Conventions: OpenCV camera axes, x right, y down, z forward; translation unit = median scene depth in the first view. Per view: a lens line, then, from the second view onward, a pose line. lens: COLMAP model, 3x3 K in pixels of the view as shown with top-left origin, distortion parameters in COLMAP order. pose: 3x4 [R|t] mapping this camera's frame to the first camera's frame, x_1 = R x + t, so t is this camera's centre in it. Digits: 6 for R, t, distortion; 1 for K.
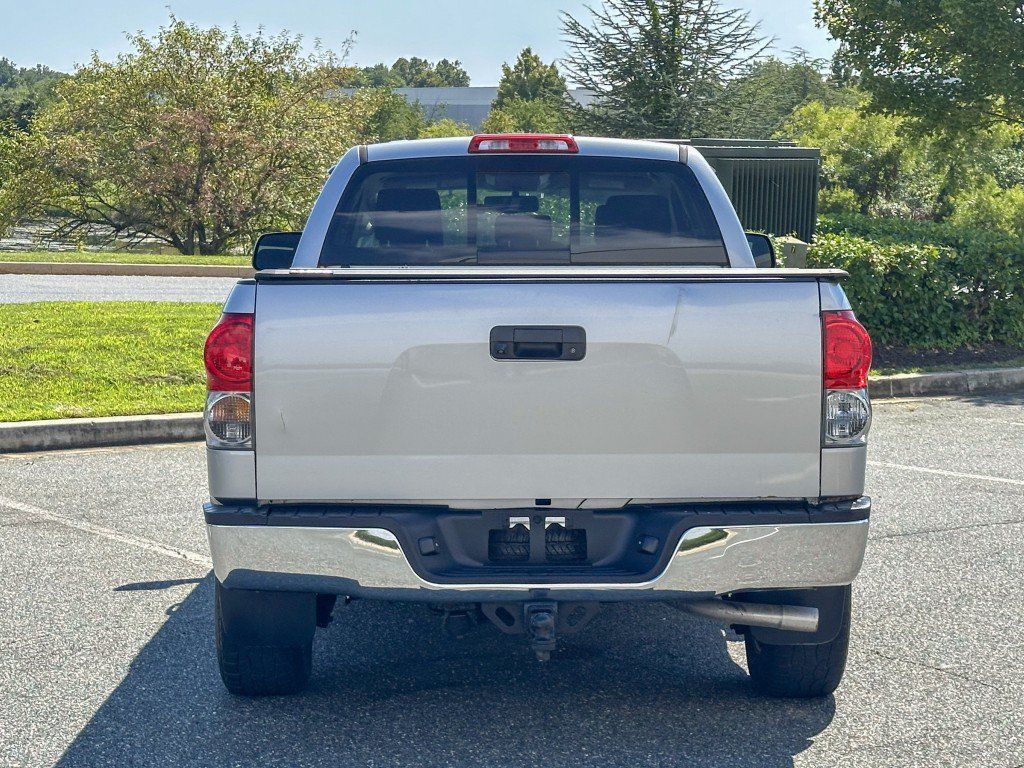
lens RADIAL K [[2093.9, 0, 512.0], [0, 2093.9, 384.0], [0, 0, 1]] dist [0.072413, 0.537168]
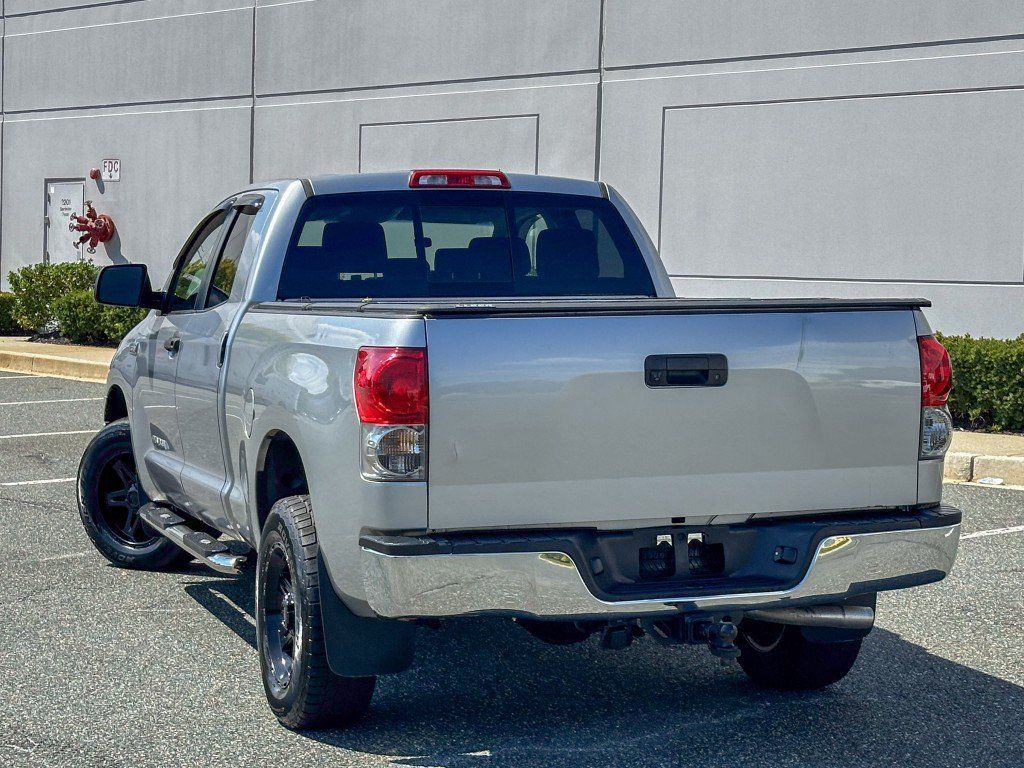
lens RADIAL K [[2093.9, 0, 512.0], [0, 2093.9, 384.0], [0, 0, 1]] dist [0.072413, 0.537168]
pose [[0.948758, -0.022943, 0.315170, -0.296861], [0.026586, 0.999620, -0.007262, -0.005333], [-0.314884, 0.015269, 0.949007, 0.012297]]
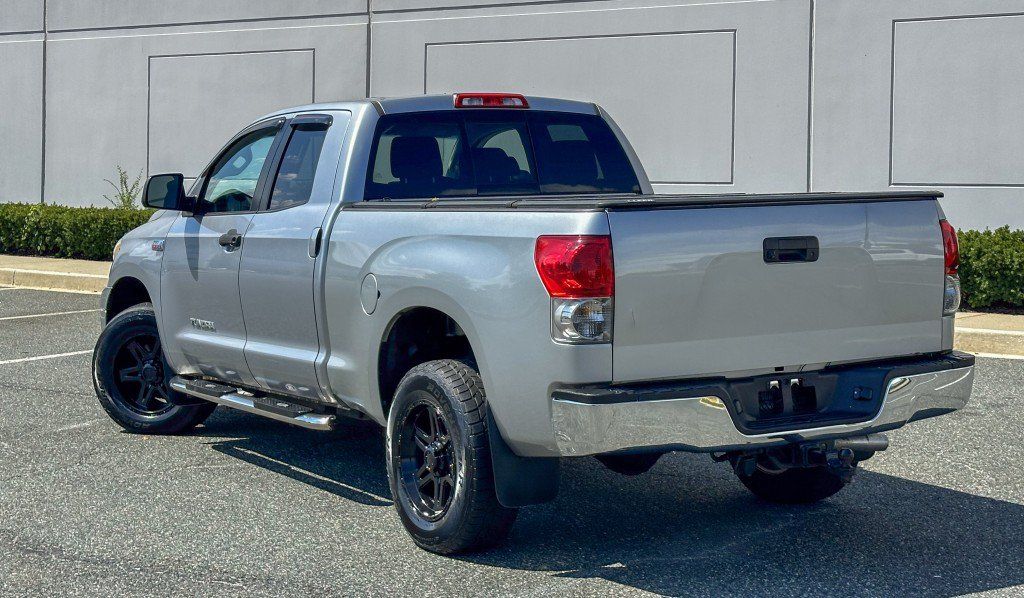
lens RADIAL K [[1728.4, 0, 516.2], [0, 1728.4, 198.4], [0, 0, 1]] dist [0.113766, 0.043260]
pose [[0.862207, -0.023157, 0.506026, -0.513703], [0.051042, 0.997842, -0.041305, -0.011216], [-0.503978, 0.061442, 0.861528, 0.090480]]
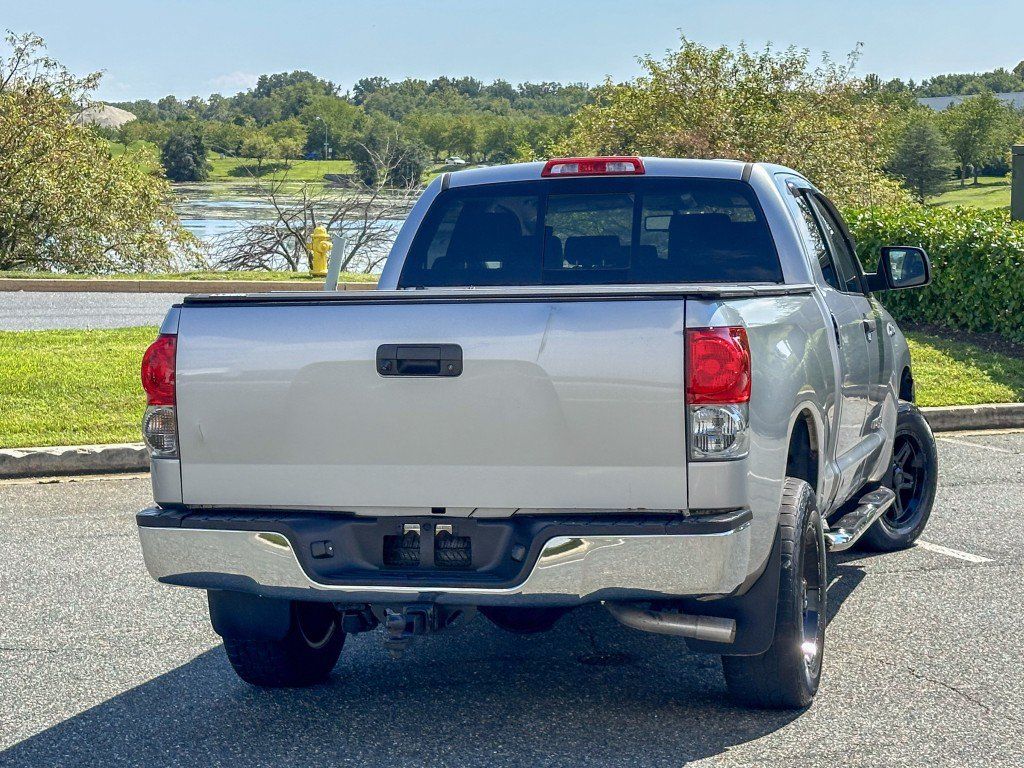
lens RADIAL K [[2093.9, 0, 512.0], [0, 2093.9, 384.0], [0, 0, 1]] dist [0.072413, 0.537168]
pose [[0.959757, -0.001071, -0.280829, 0.259056], [-0.000766, 0.999979, -0.006430, -0.000527], [0.280830, 0.006386, 0.959736, -0.004091]]
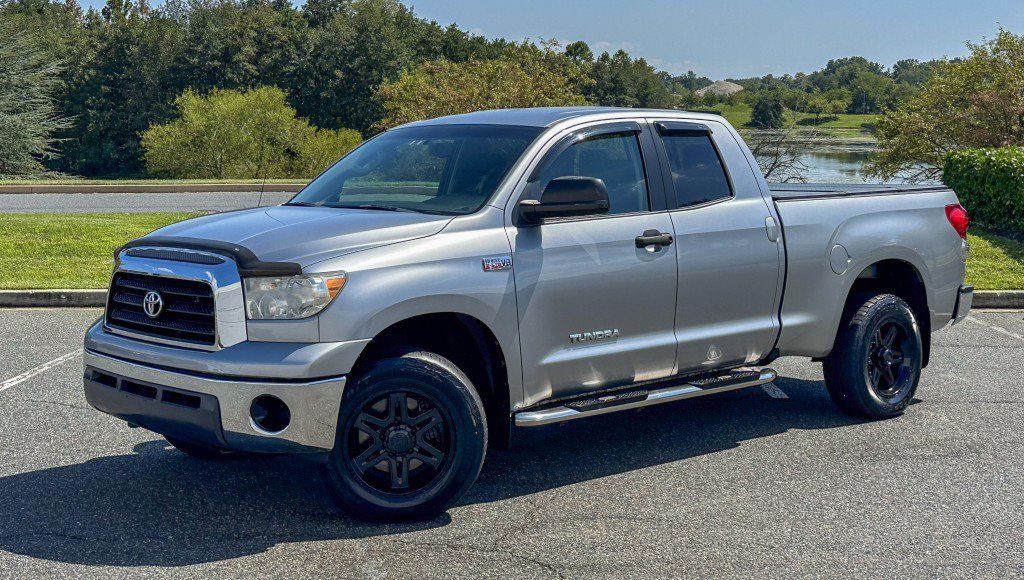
lens RADIAL K [[1333.3, 0, 512.0], [0, 1333.3, 198.2], [0, 0, 1]] dist [0.122473, 0.003785]
pose [[0.807105, 0.005820, -0.590380, 0.658404], [-0.039088, 0.998284, -0.043595, -0.011984], [0.589113, 0.058263, 0.805947, 0.233687]]
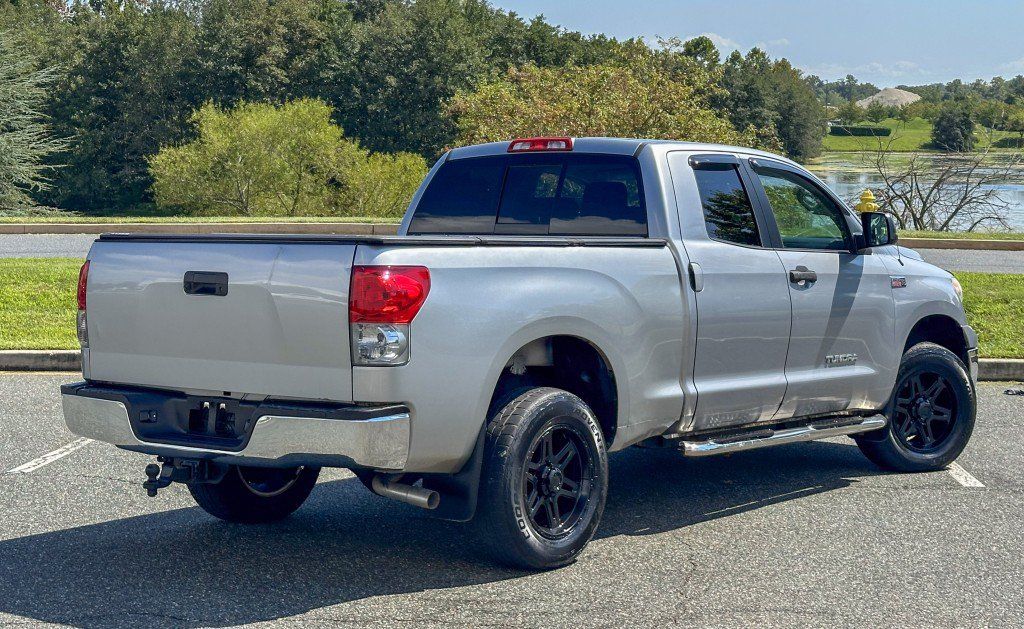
lens RADIAL K [[1746.8, 0, 514.7], [0, 1746.8, 234.3], [0, 0, 1]] dist [0.130405, 0.011659]
pose [[0.773168, 0.006718, -0.634166, 0.702722], [-0.046271, 0.997876, -0.045842, -0.005567], [0.632512, 0.064787, 0.771837, 0.131815]]
